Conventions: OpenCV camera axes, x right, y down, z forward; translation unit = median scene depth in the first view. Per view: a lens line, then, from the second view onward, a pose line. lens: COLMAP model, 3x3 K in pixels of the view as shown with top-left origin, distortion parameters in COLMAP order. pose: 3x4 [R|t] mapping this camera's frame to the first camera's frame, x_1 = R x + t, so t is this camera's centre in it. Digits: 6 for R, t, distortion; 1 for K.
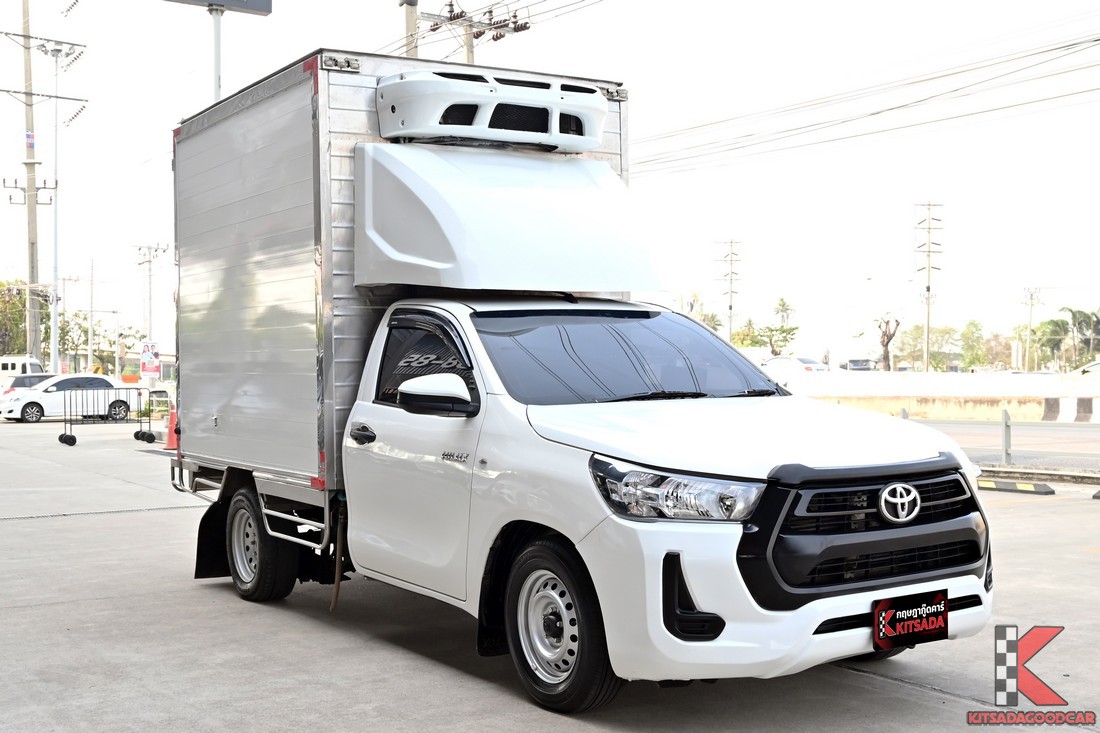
lens RADIAL K [[1311.4, 0, 549.9], [0, 1311.4, 368.6], [0, 0, 1]] dist [-0.005714, 0.000000]
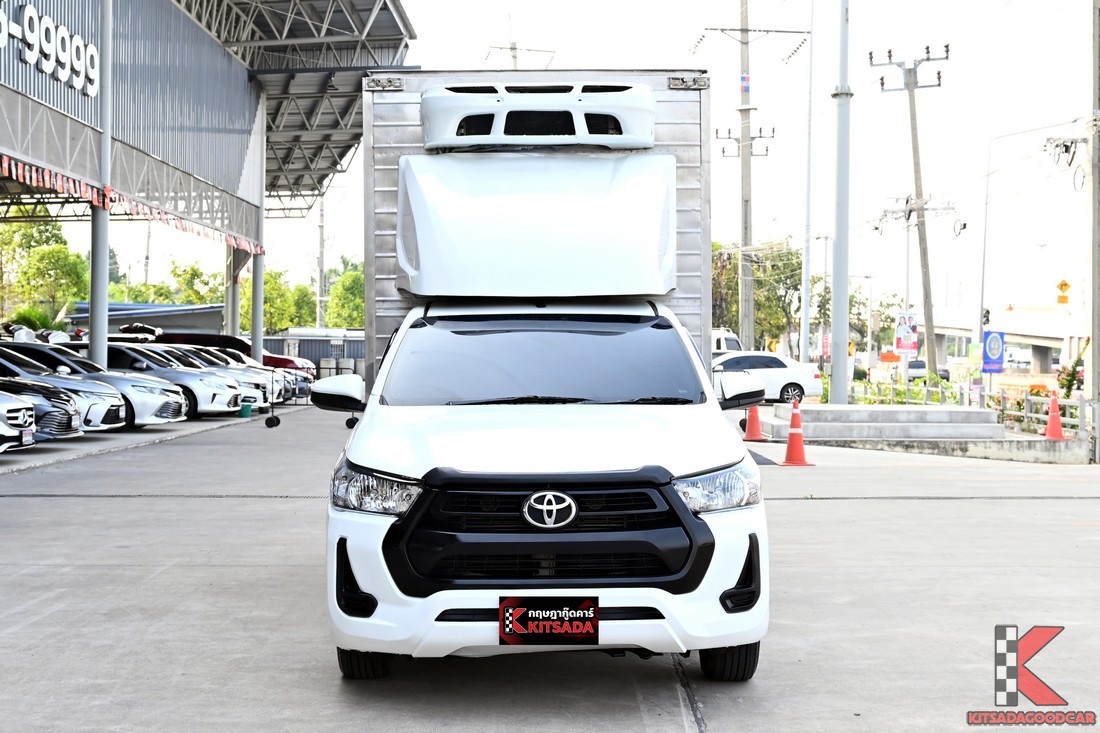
lens RADIAL K [[1653.4, 0, 549.6], [0, 1653.4, 362.7], [0, 0, 1]] dist [-0.005422, 0.000000]
pose [[0.850443, 0.022280, -0.525595, 0.681905], [-0.016293, 0.999739, 0.016017, -0.026293], [0.525815, -0.005058, 0.850584, -0.091929]]
